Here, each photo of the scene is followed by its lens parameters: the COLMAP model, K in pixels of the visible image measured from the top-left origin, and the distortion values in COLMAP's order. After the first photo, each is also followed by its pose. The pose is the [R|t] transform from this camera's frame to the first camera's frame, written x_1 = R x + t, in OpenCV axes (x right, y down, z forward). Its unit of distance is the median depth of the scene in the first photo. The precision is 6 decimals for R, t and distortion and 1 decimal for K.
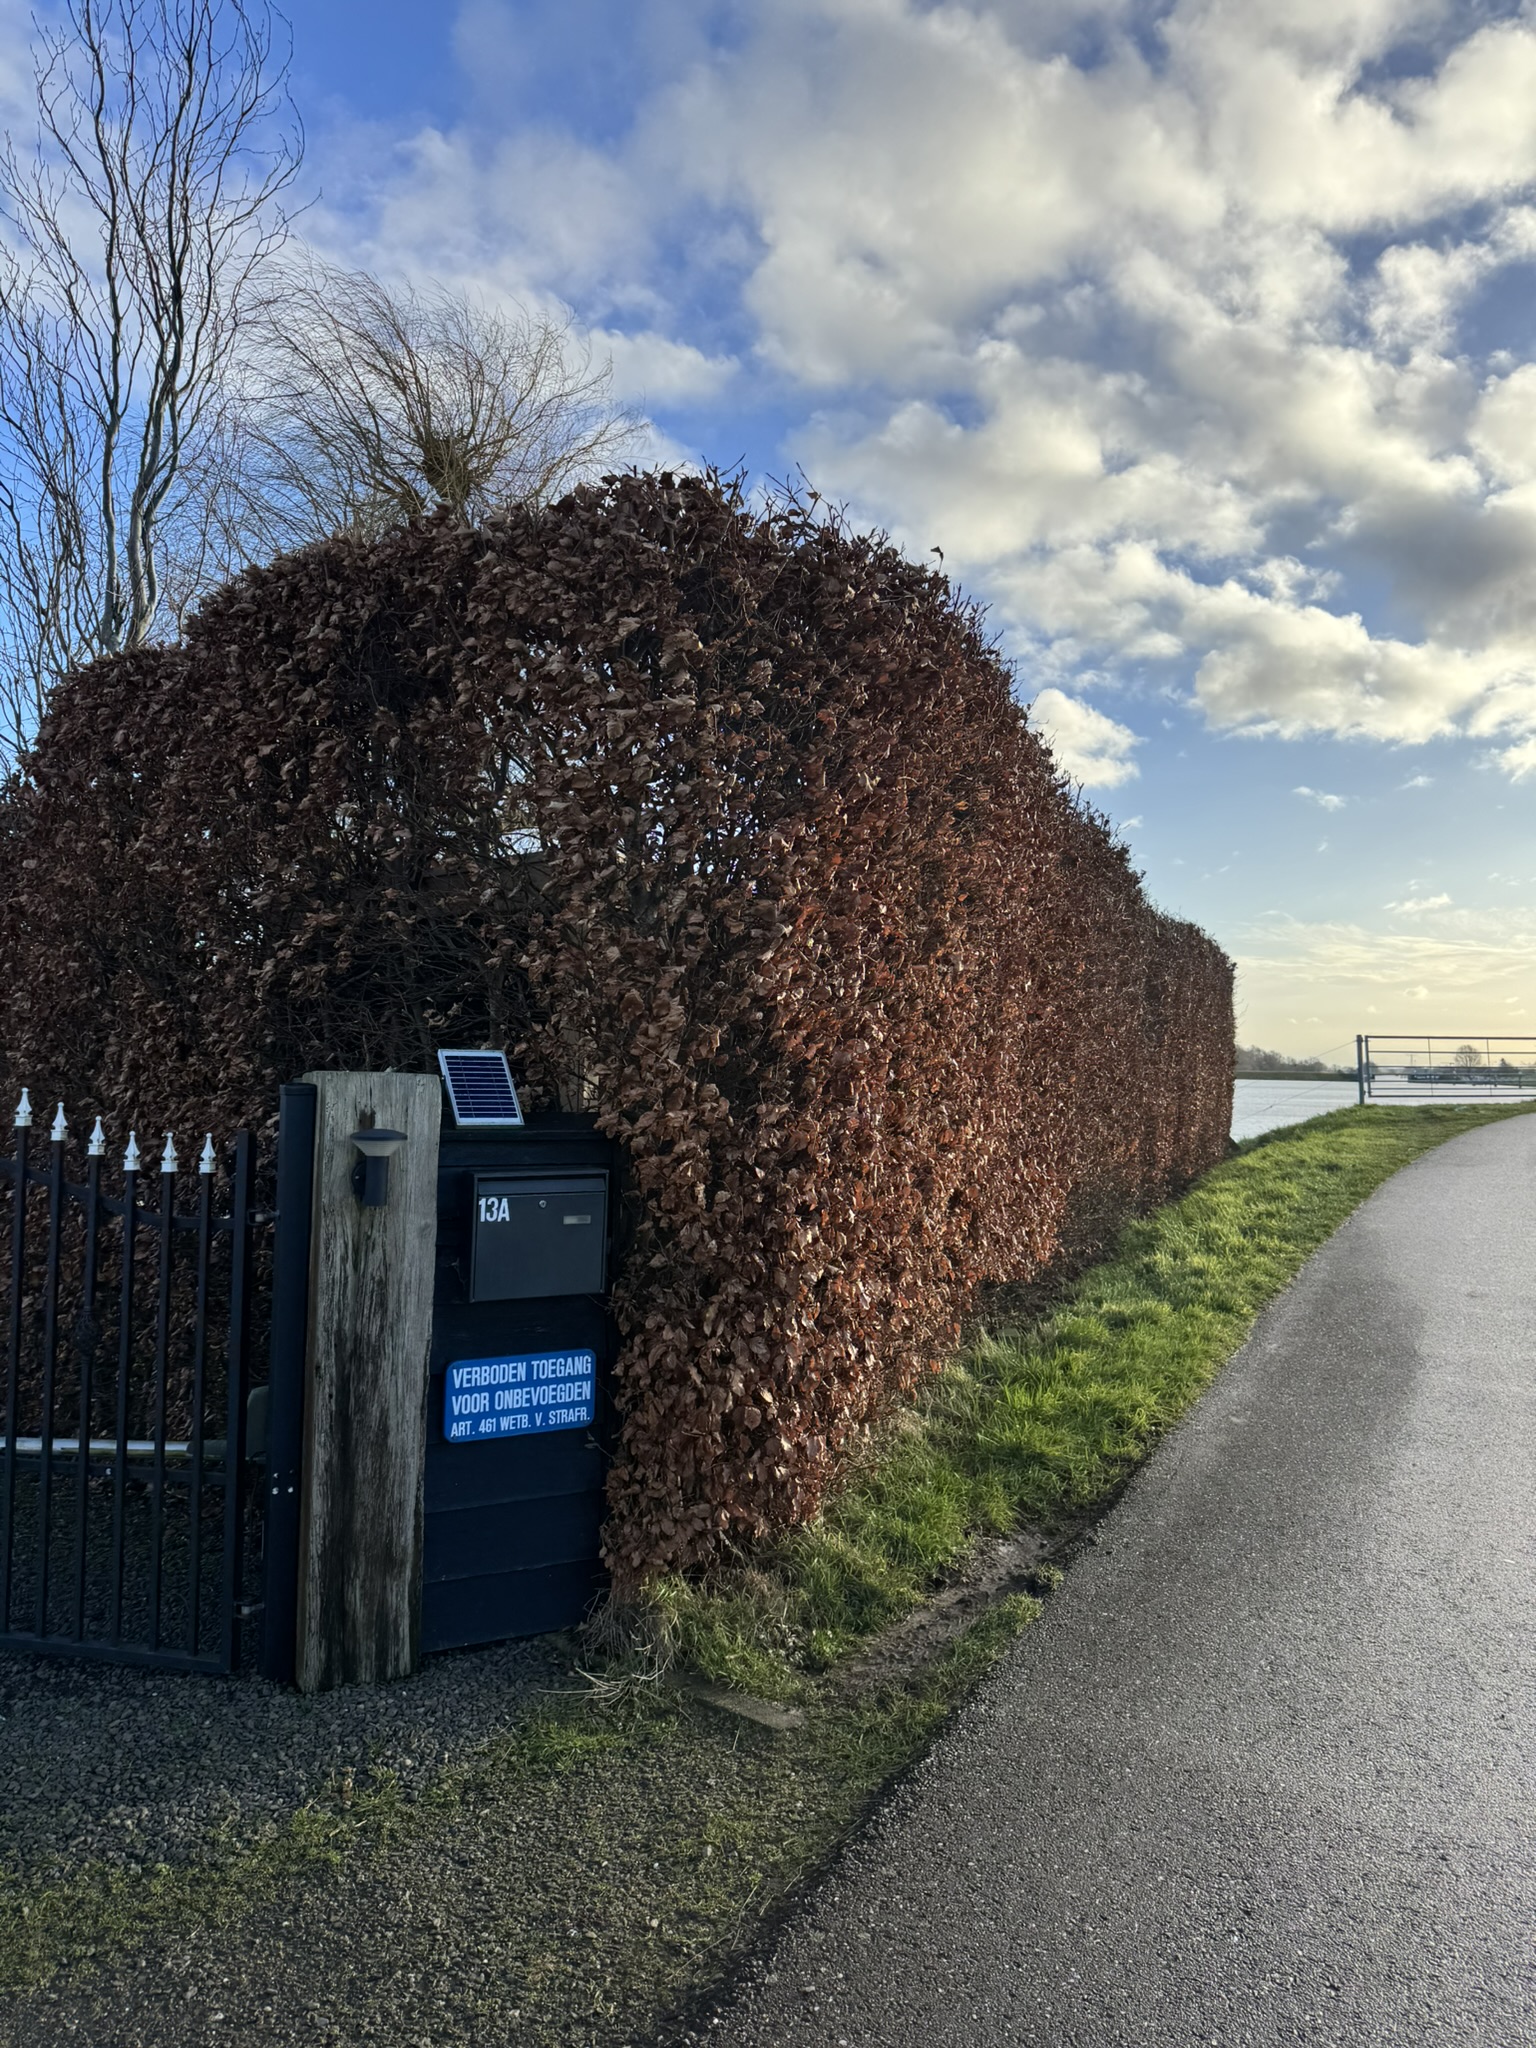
lens RADIAL K [[1418.4, 0, 768.0], [0, 1418.4, 1024.0], [0, 0, 1]] dist [0.107099, -0.151592]
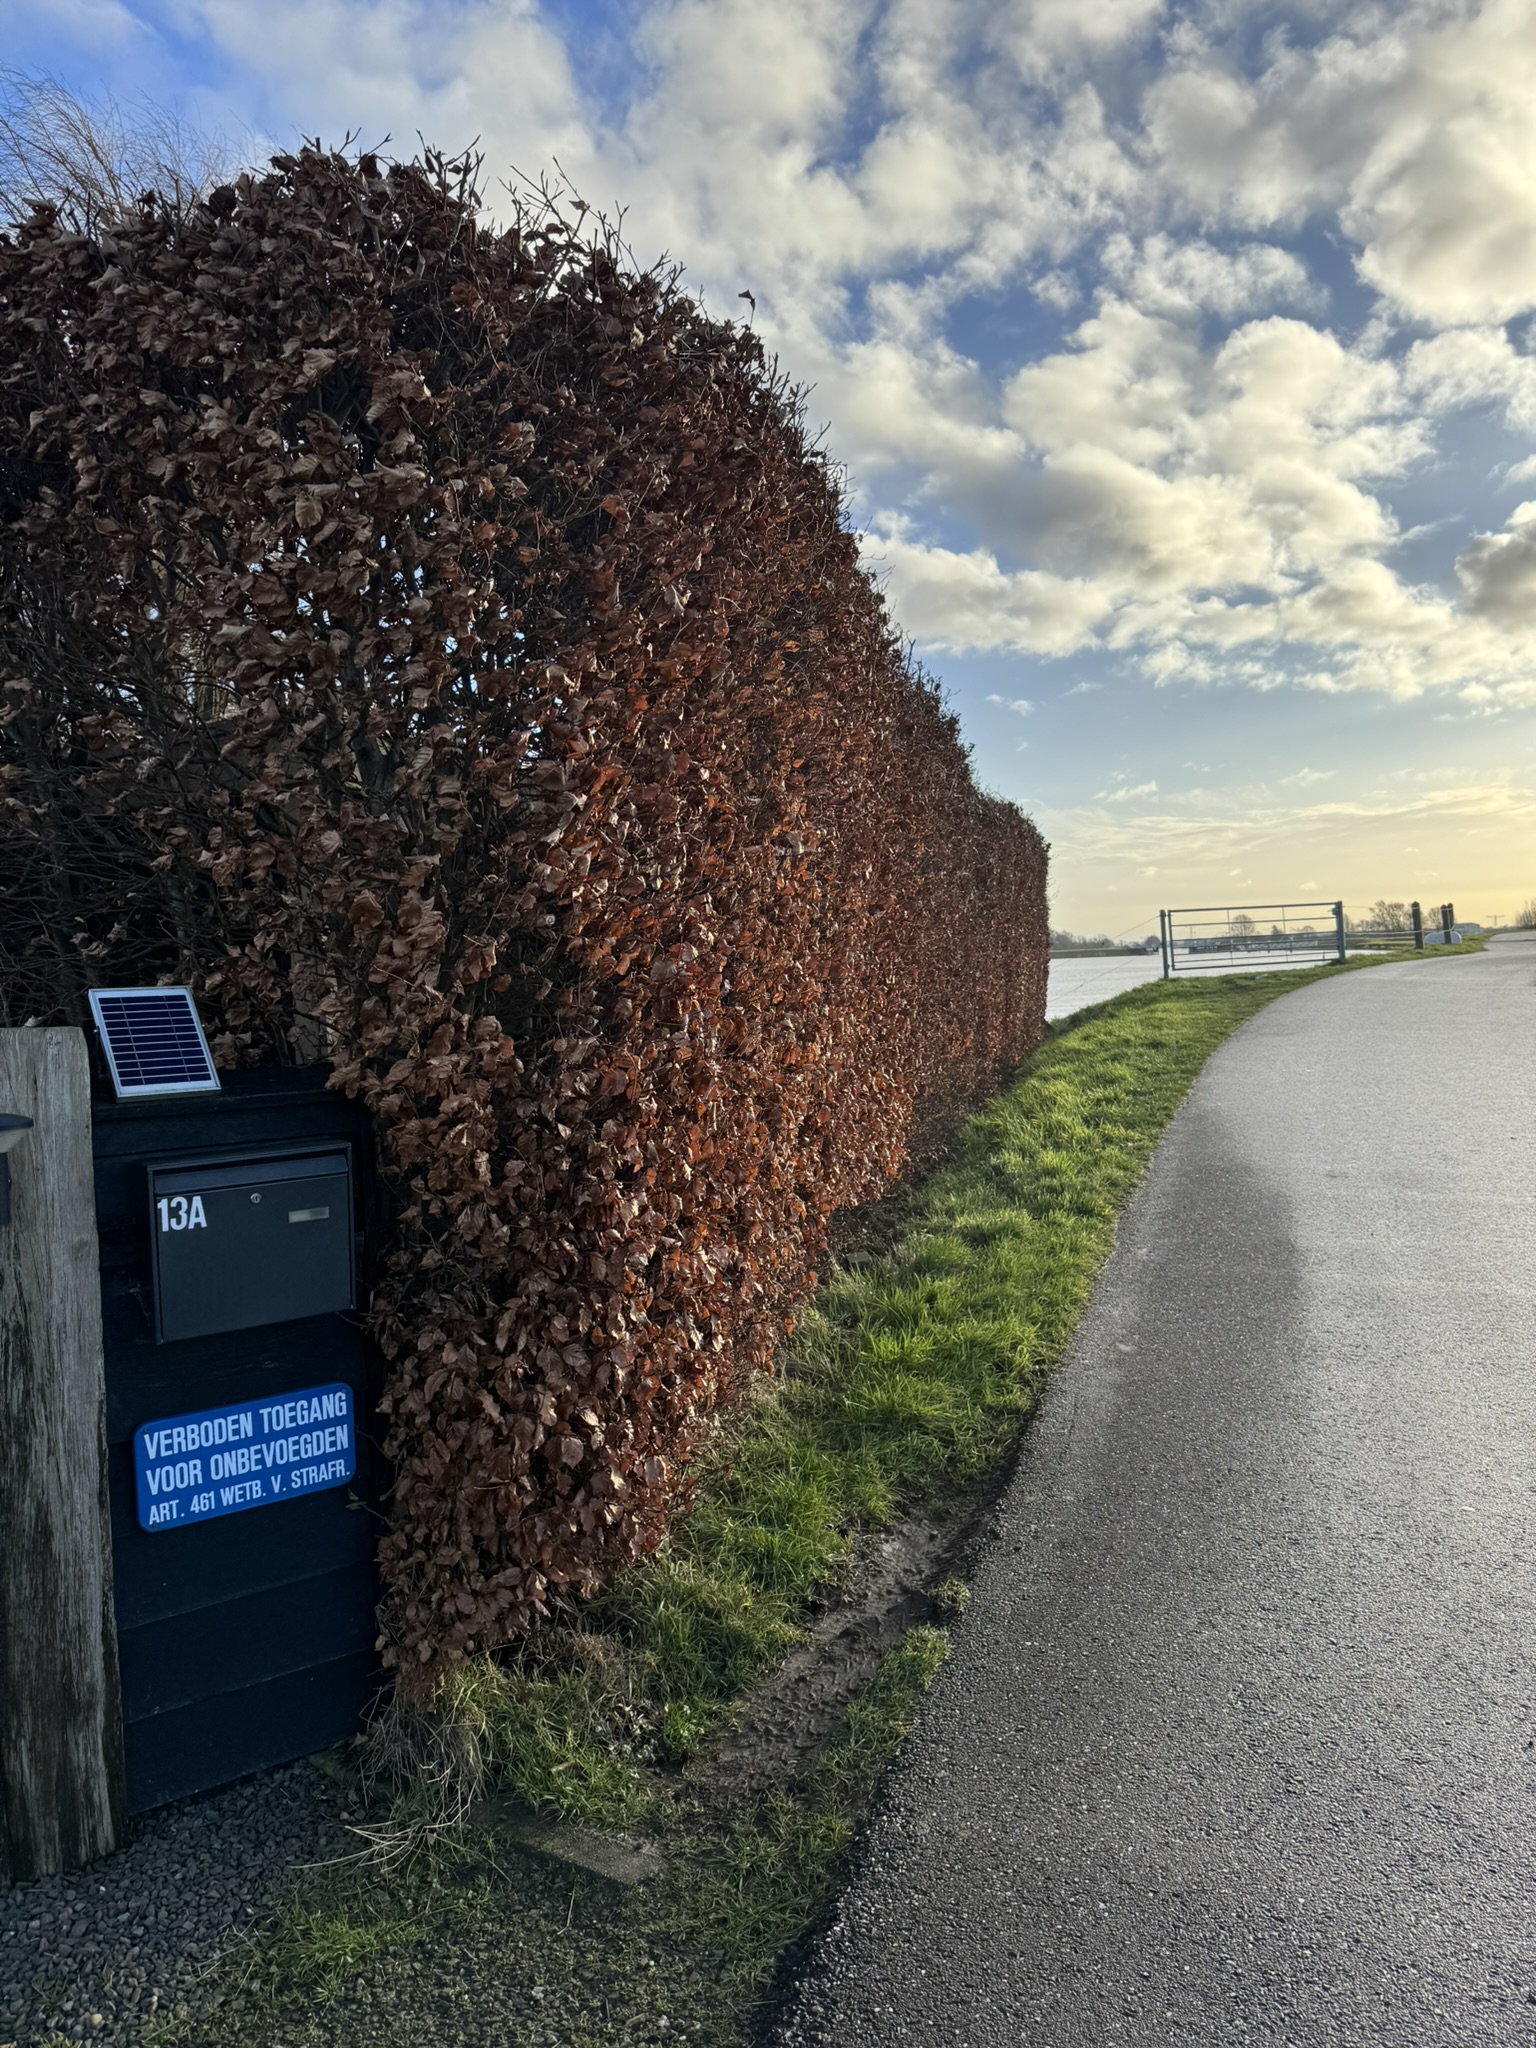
lens RADIAL K [[1414.5, 0, 772.6], [0, 1414.5, 997.4], [0, 0, 1]] dist [0.114430, -0.153751]
pose [[0.989370, -0.058724, 0.133033, 0.007801], [0.051901, 0.997181, 0.054190, 0.000463], [-0.135841, -0.046710, 0.989629, 0.246172]]
